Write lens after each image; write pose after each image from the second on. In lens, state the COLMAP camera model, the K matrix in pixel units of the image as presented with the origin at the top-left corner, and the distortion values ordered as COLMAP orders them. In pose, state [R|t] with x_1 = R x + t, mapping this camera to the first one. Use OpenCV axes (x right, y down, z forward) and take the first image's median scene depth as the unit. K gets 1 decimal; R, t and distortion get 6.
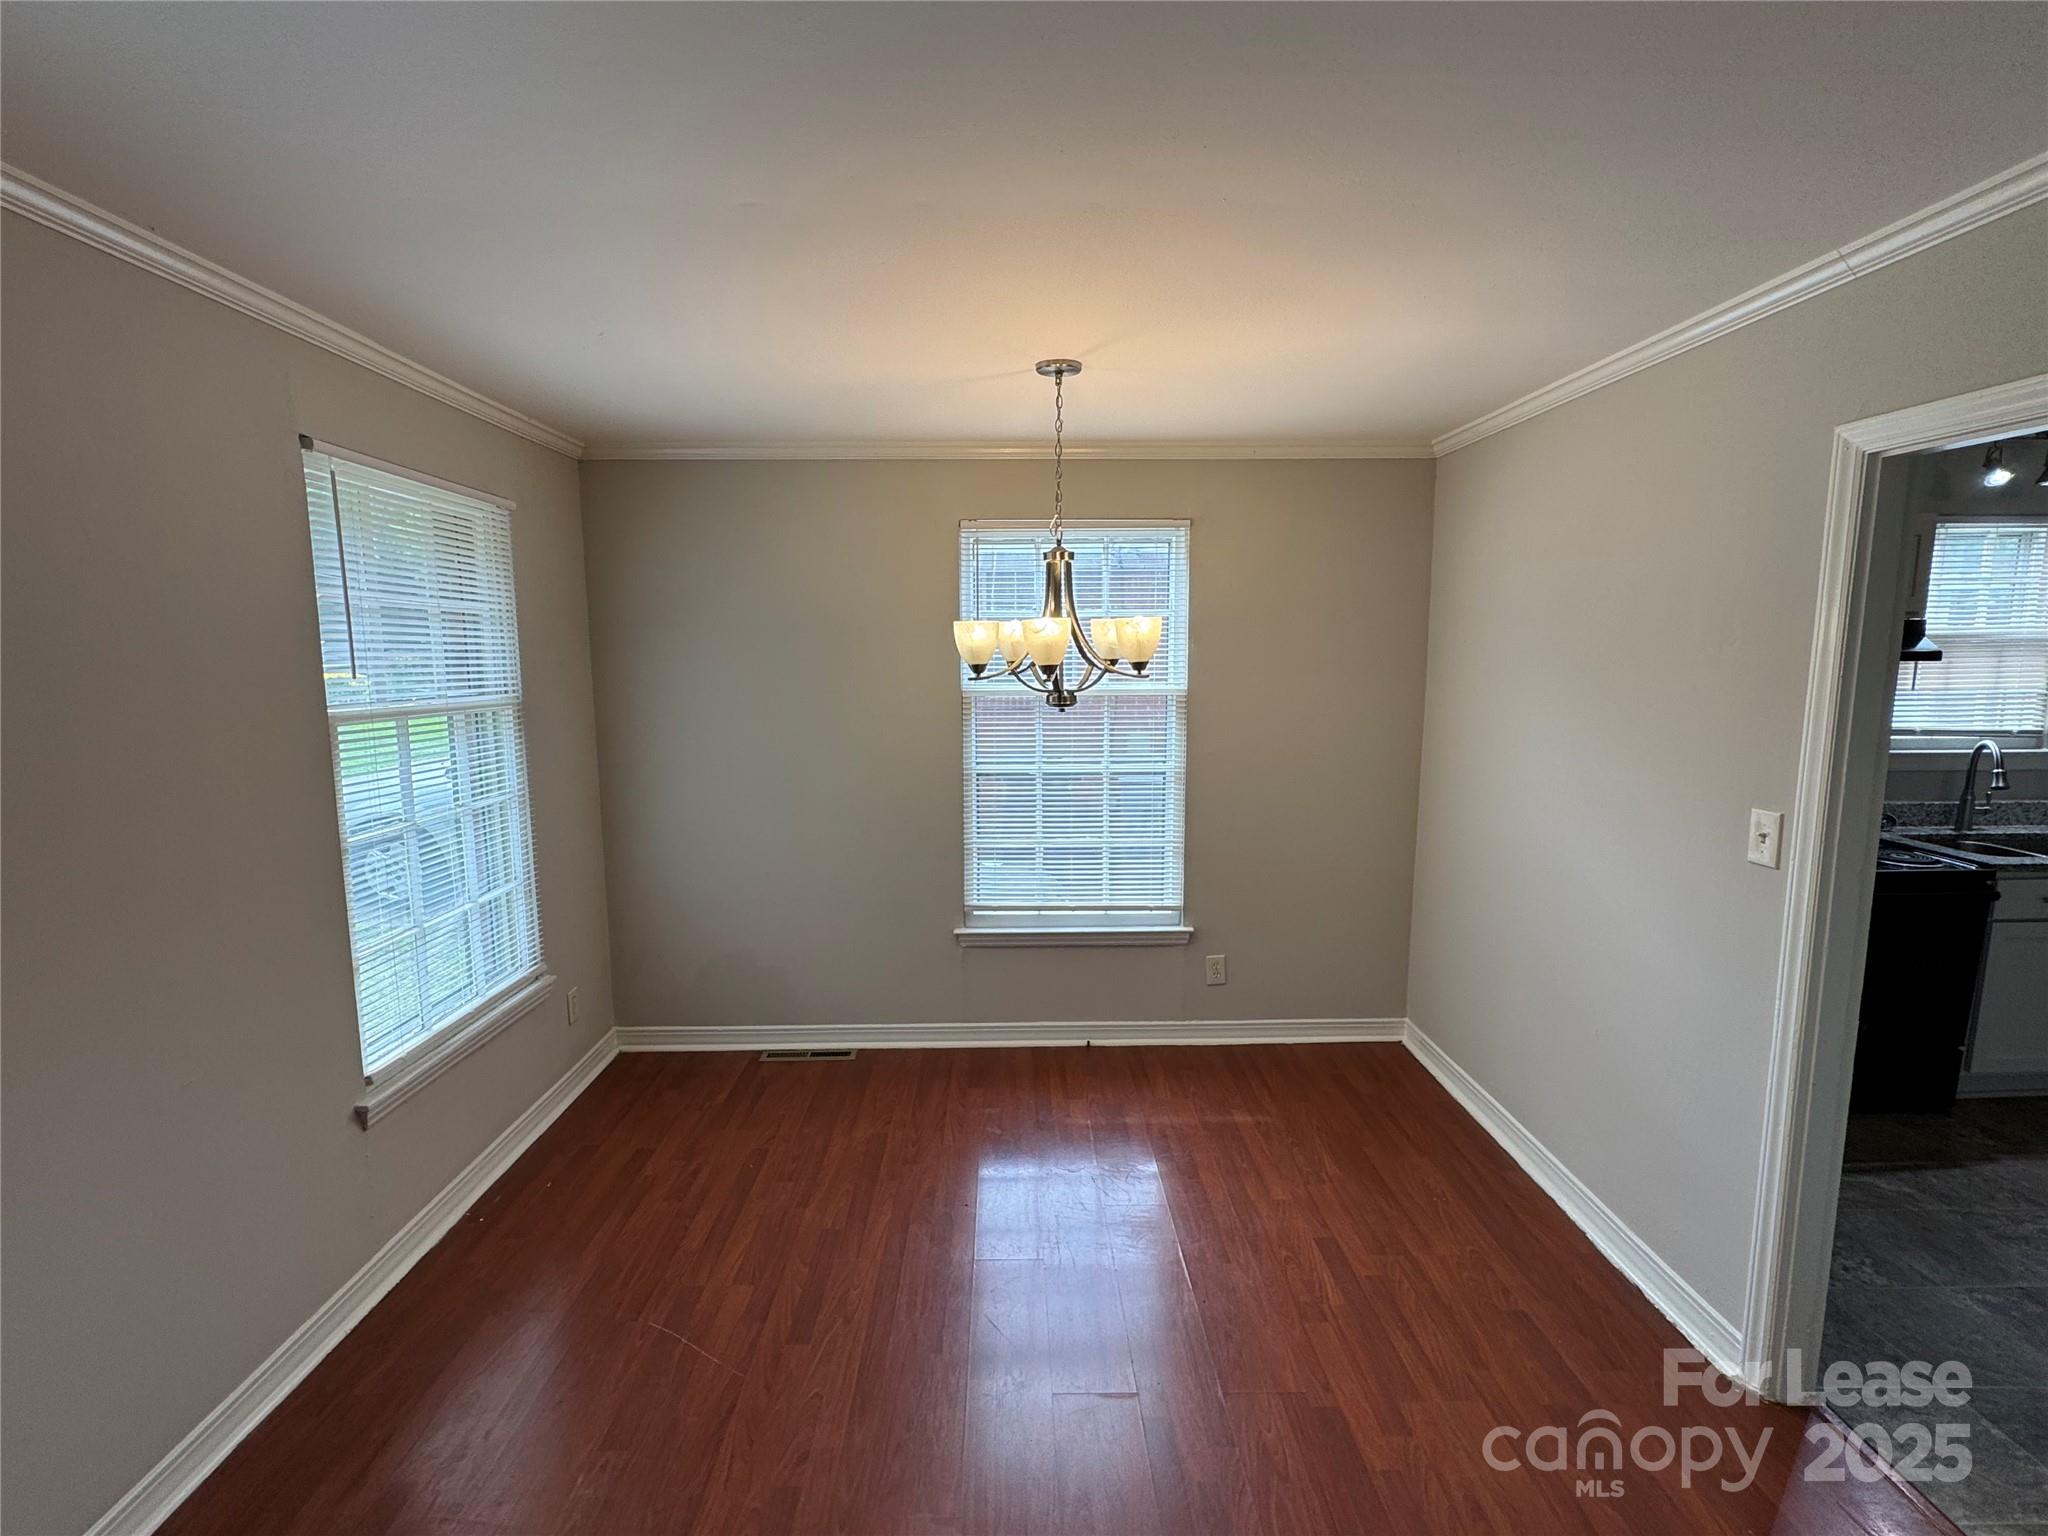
lens RADIAL K [[923.3, 0, 1018.0], [0, 923.3, 763.3], [0, 0, 1]] dist [-0.013166, 0.000007]
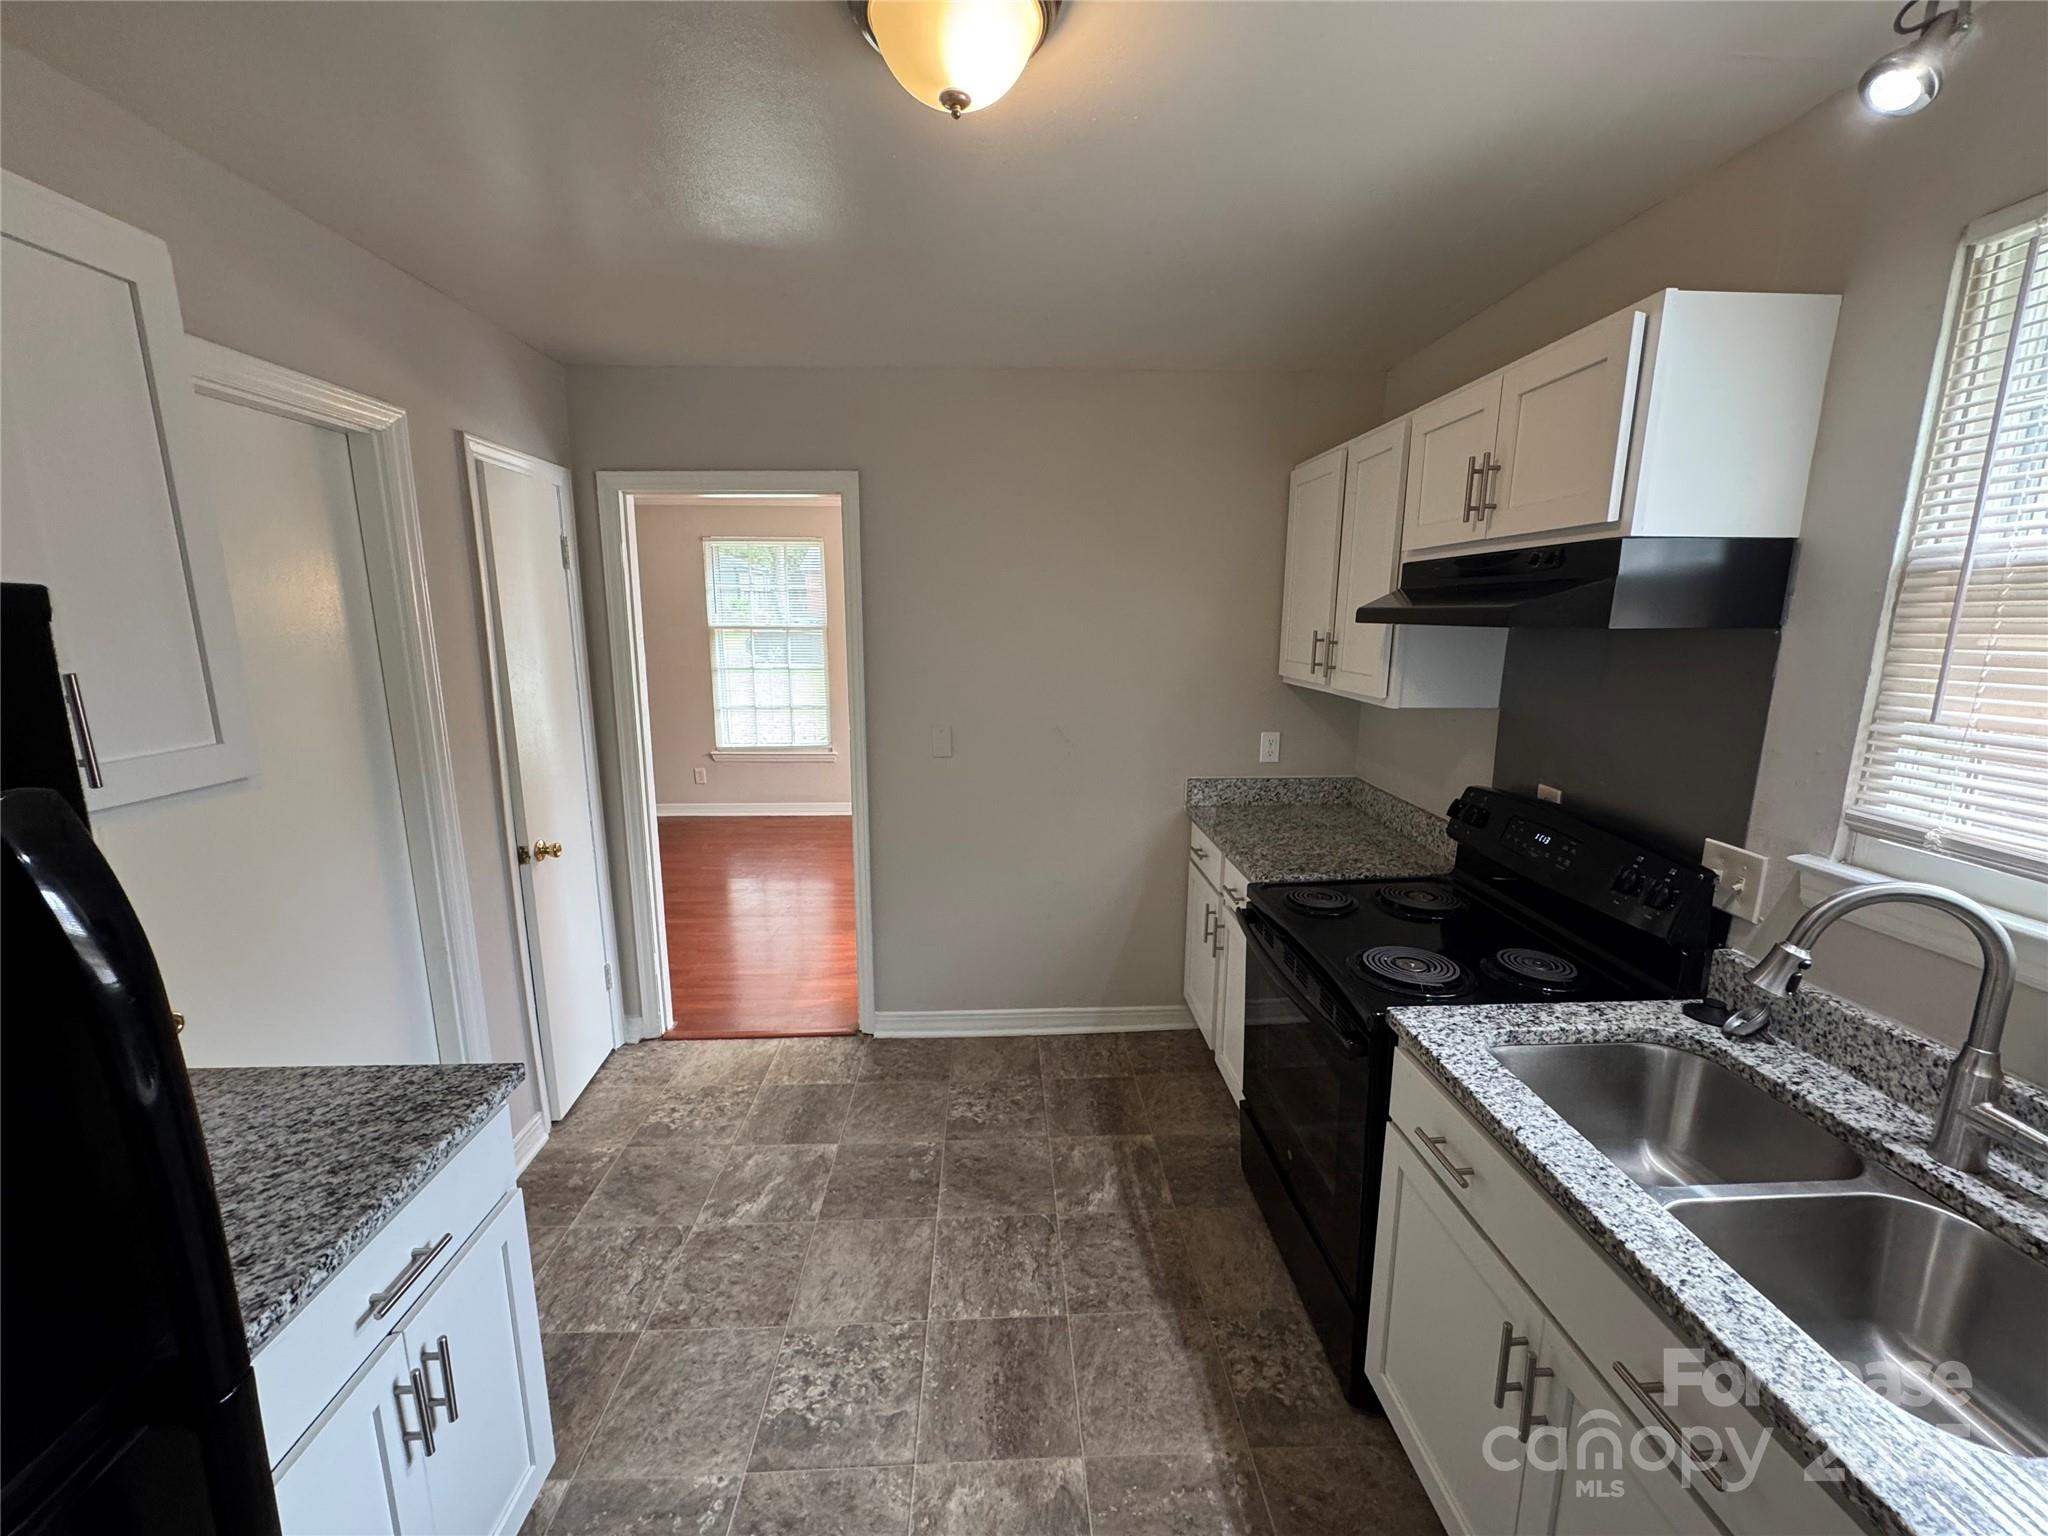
lens RADIAL K [[811.9, 0, 1019.0], [0, 811.9, 769.6], [0, 0, 1]] dist [-0.004061, 0.000219]
pose [[0.038243, 0.194313, -0.980194, 1.370474], [-0.121534, 0.974534, 0.188449, -0.083320], [0.991850, 0.111920, 0.060885, 0.673917]]
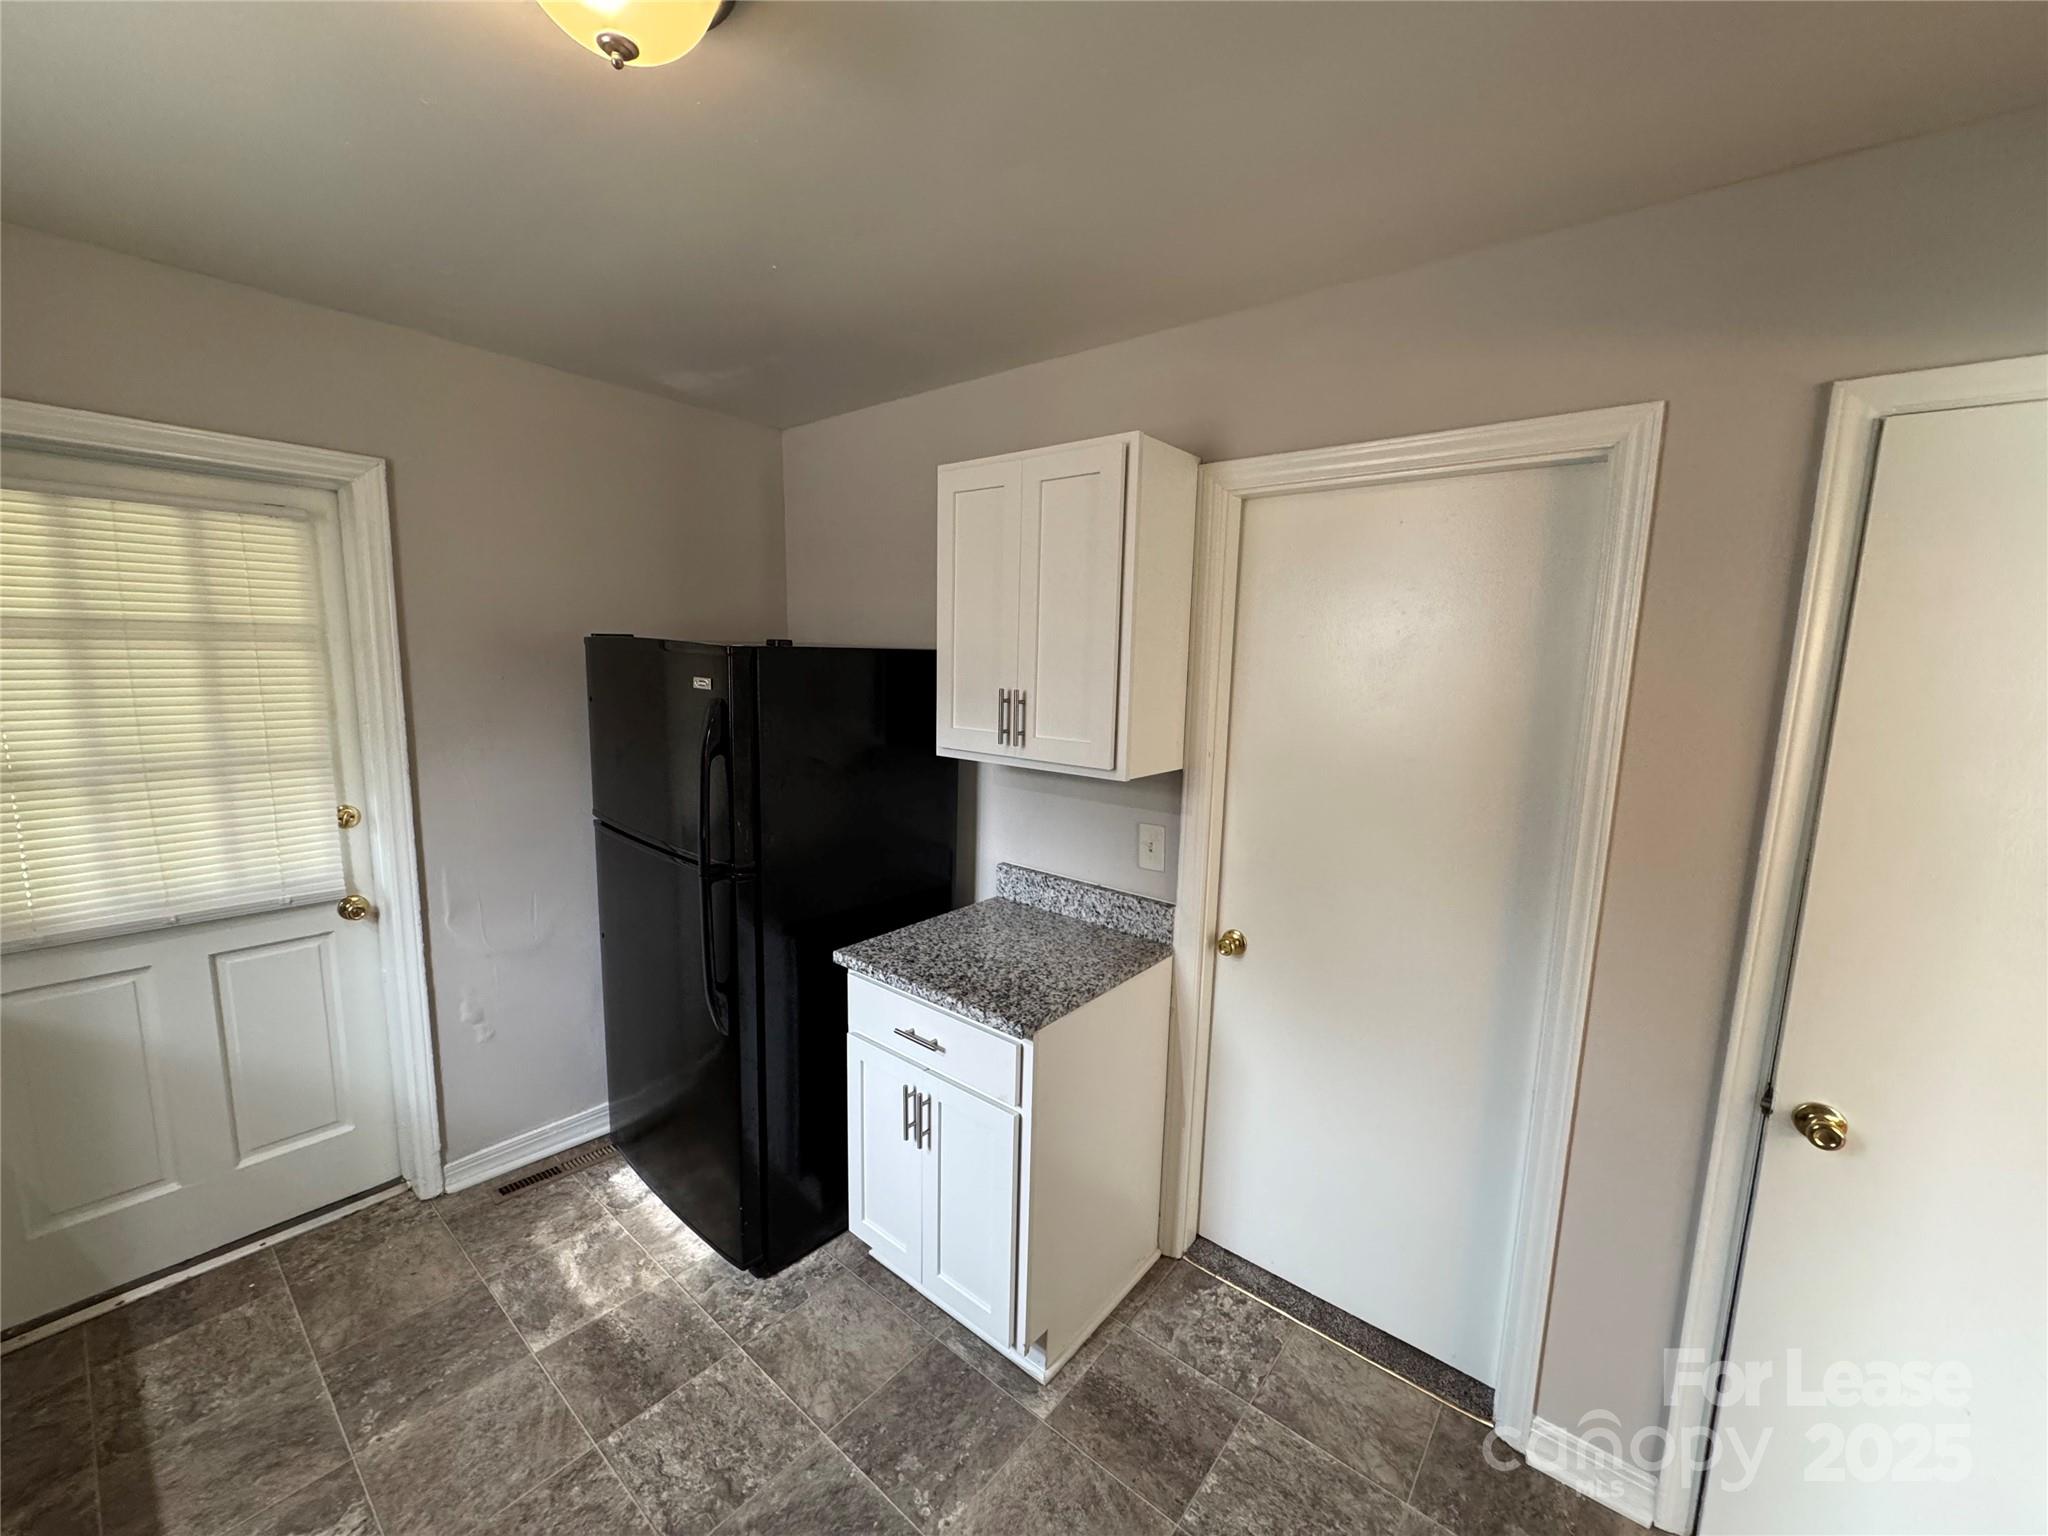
lens RADIAL K [[811.9, 0, 1027.2], [0, 811.9, 764.3], [0, 0, 1]] dist [-0.004061, 0.000219]
pose [[-0.775289, -0.103611, 0.623051, 0.725672], [0.057337, 0.970835, 0.232792, -0.106775], [-0.628999, 0.216205, -0.746737, 0.826357]]
